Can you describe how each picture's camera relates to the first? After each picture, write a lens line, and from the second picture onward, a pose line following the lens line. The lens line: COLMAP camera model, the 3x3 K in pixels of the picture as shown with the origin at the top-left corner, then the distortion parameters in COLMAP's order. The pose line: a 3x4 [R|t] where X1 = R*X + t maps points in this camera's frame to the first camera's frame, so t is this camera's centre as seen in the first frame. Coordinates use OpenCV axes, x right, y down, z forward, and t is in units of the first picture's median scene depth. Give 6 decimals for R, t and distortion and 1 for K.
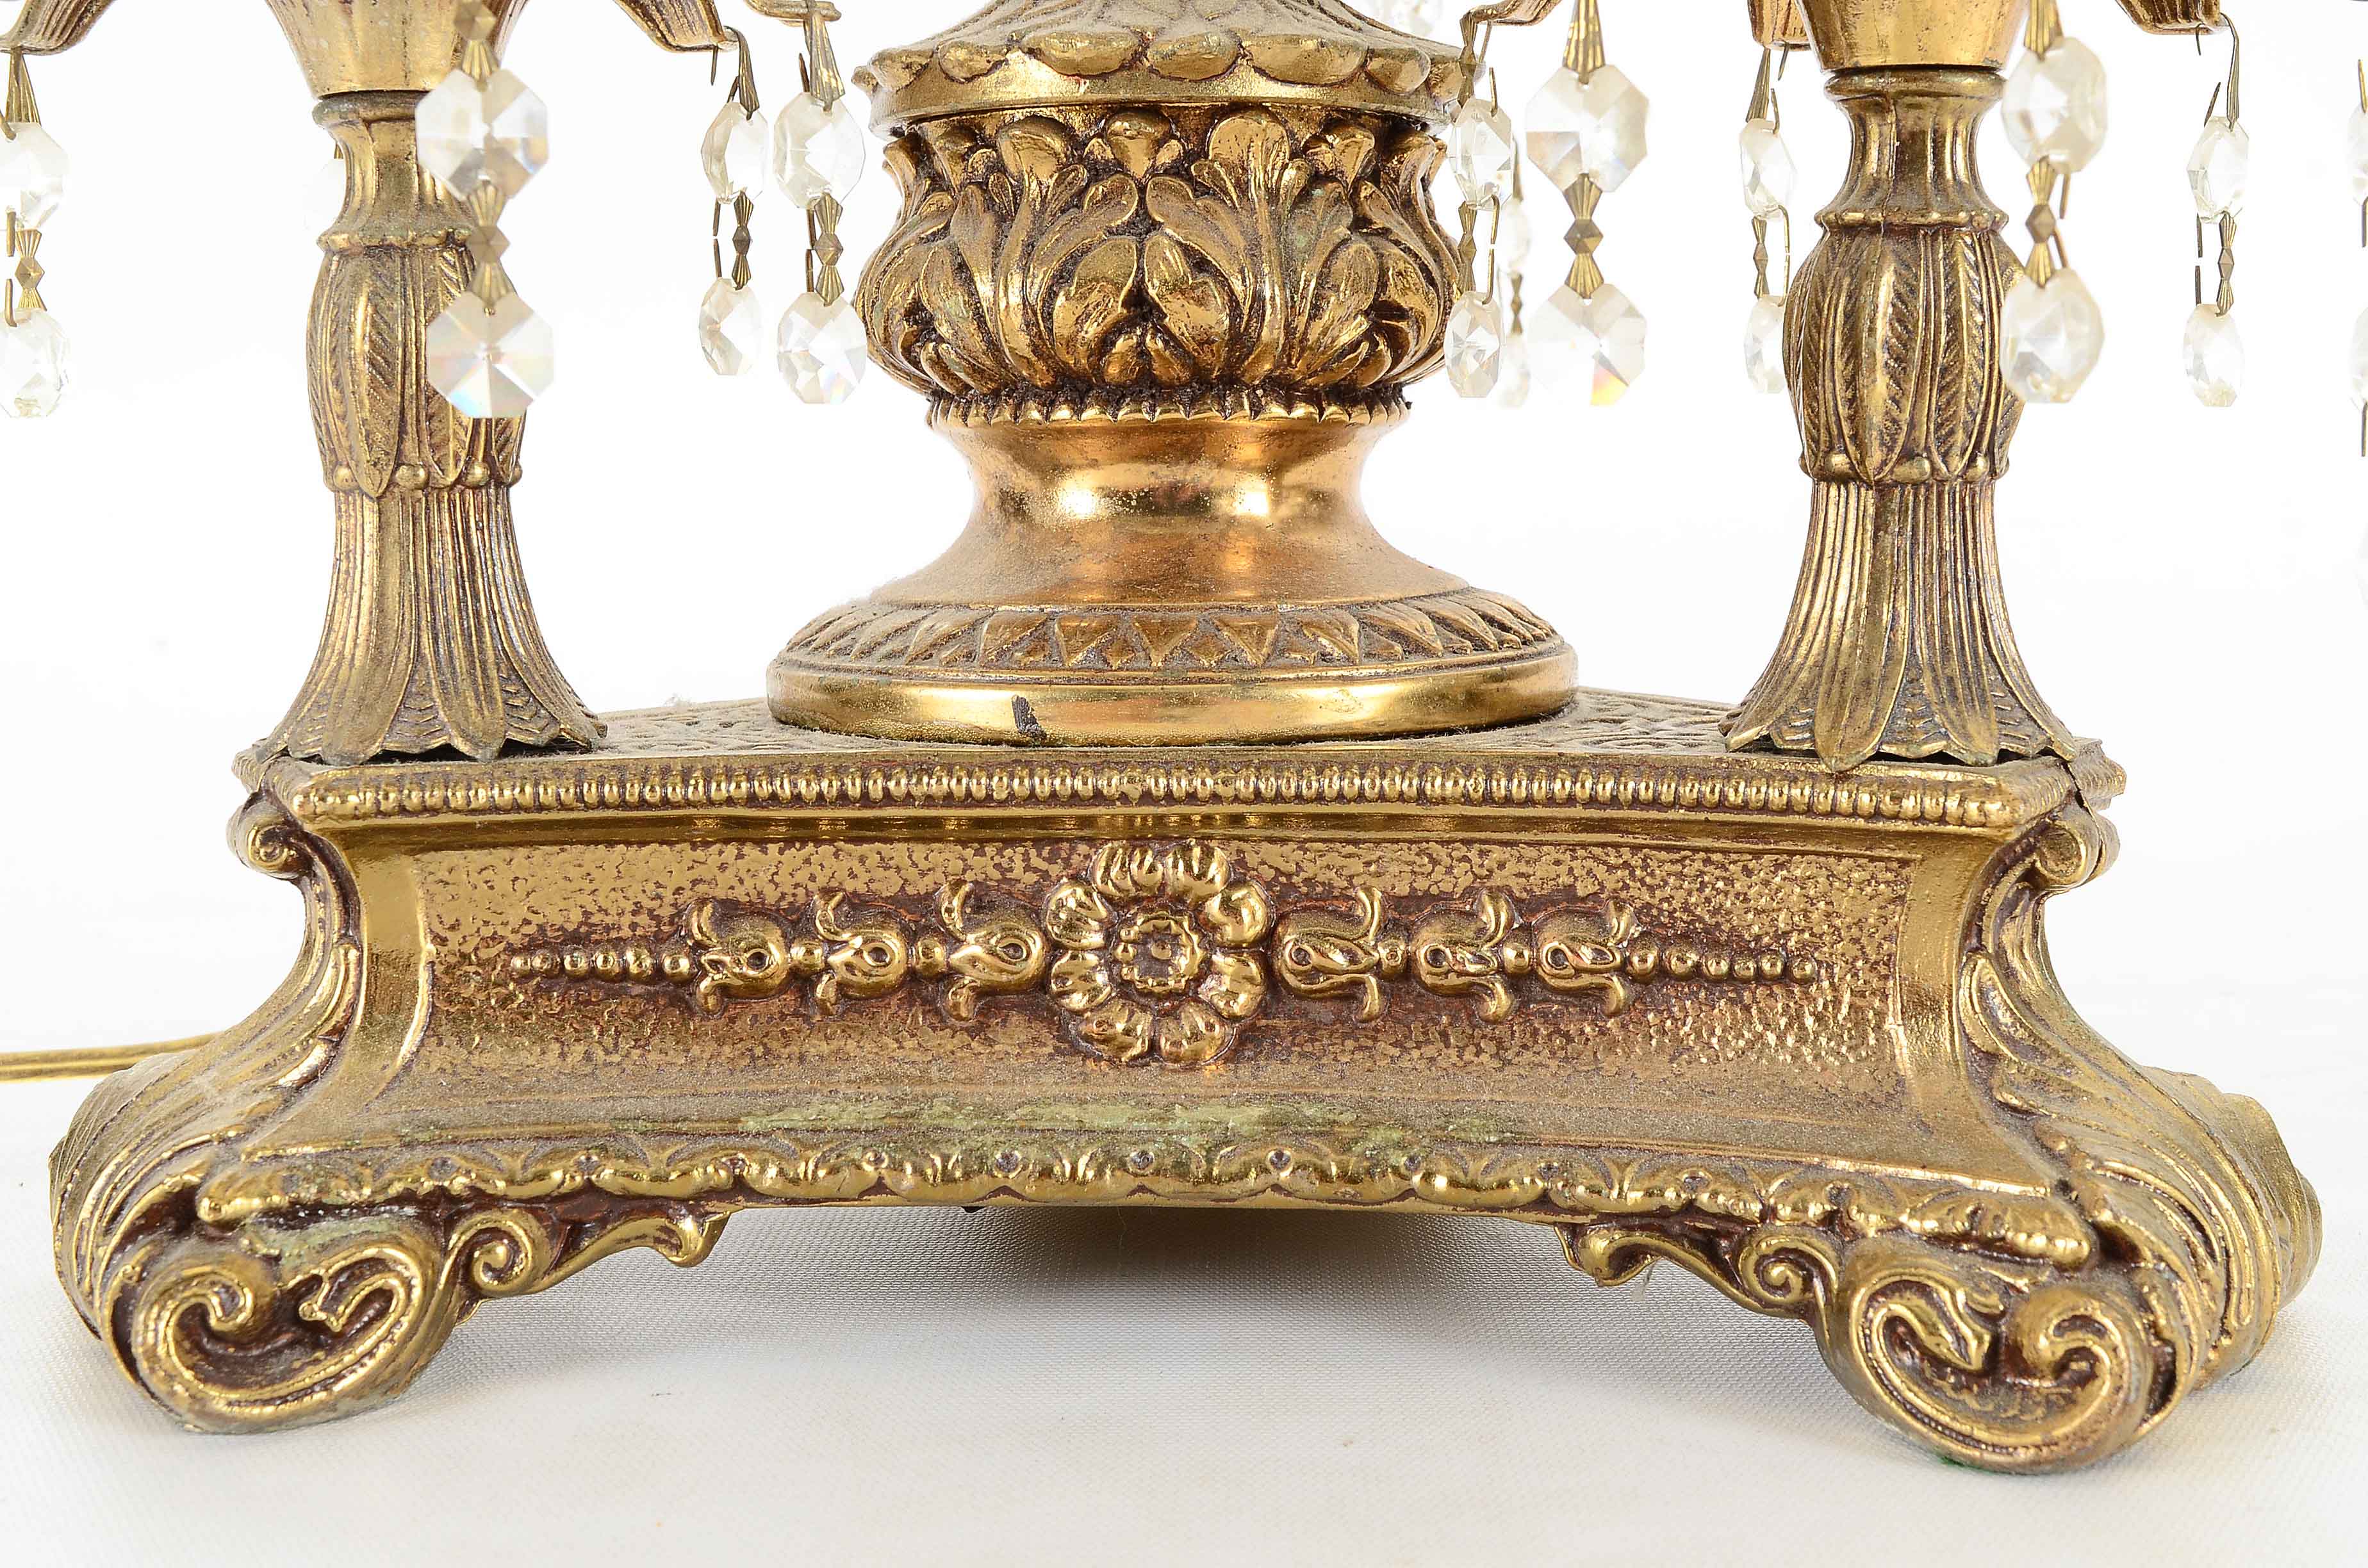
lens RADIAL K [[3047.8, 0, 1184.0], [0, 3047.8, 784.0], [0, 0, 1]] dist [-0.021378, -0.008464]
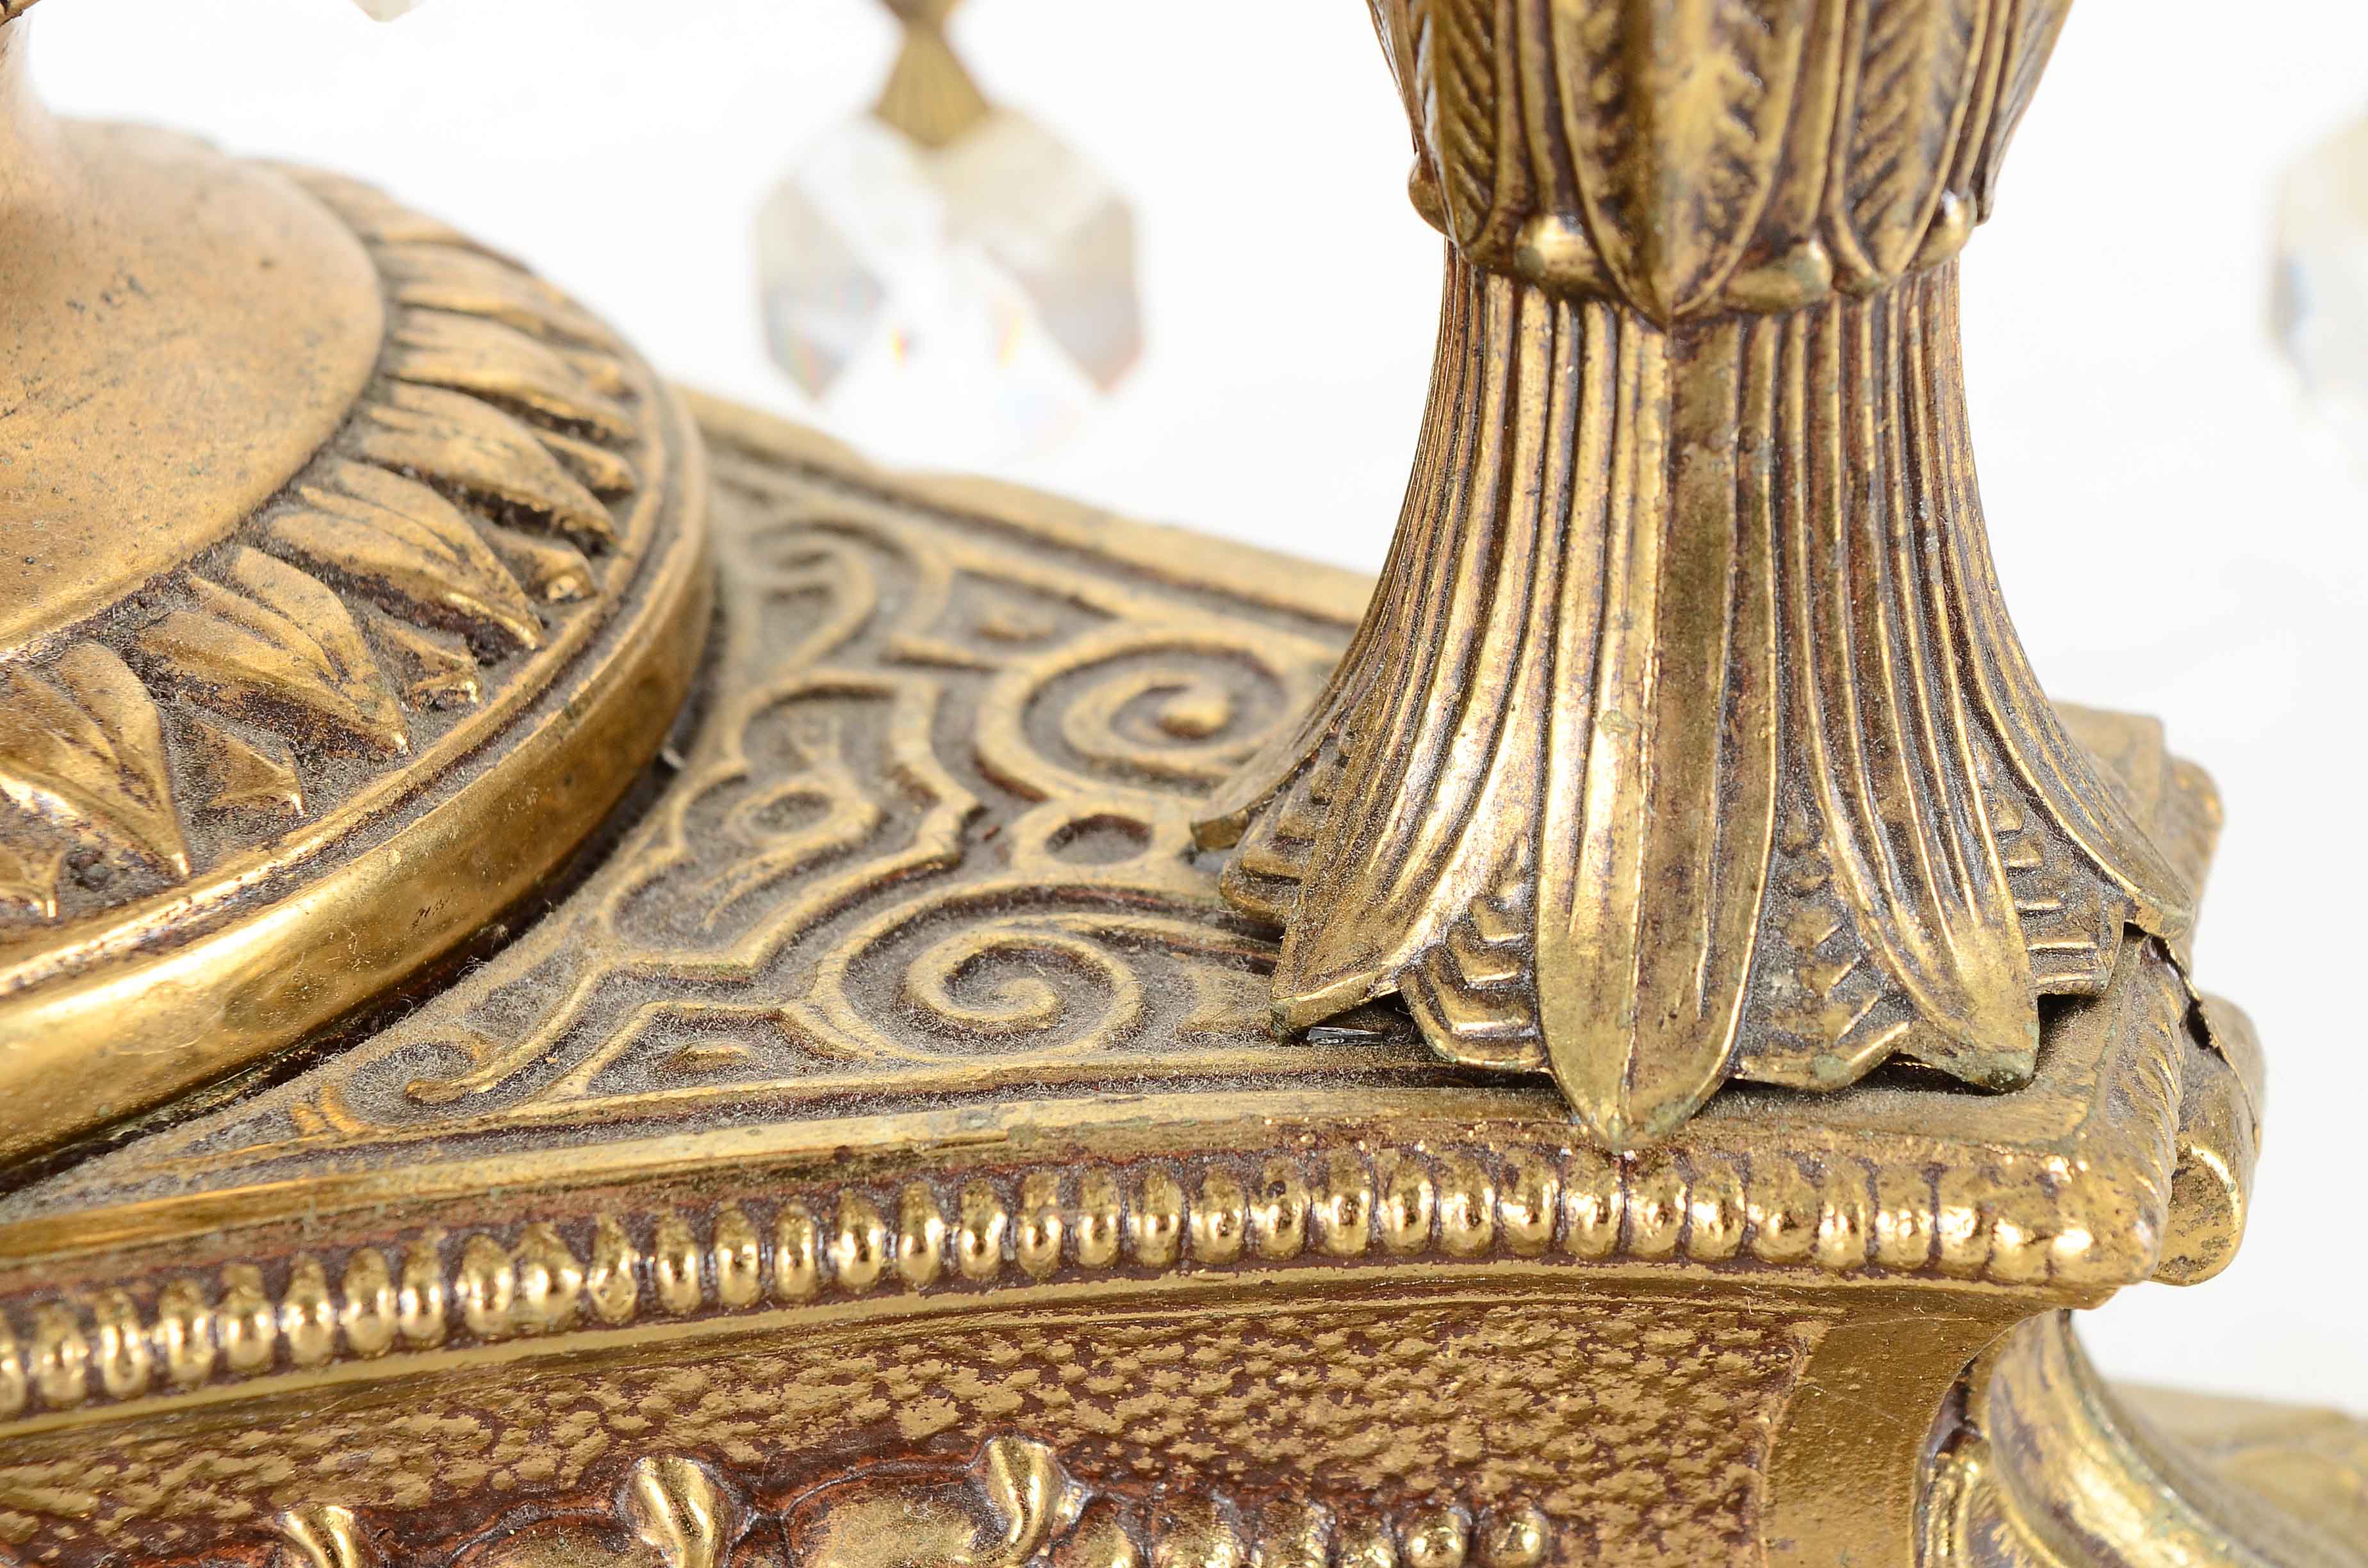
lens RADIAL K [[5183.5, 0, 1184.0], [0, 5183.5, 784.0], [0, 0, 1]] dist [0.071968, -0.049668]
pose [[0.941345, -0.186491, 0.281230, 0.001516], [0.069658, 0.922851, 0.378805, -0.273063], [-0.330178, -0.336997, 0.881712, 0.482388]]
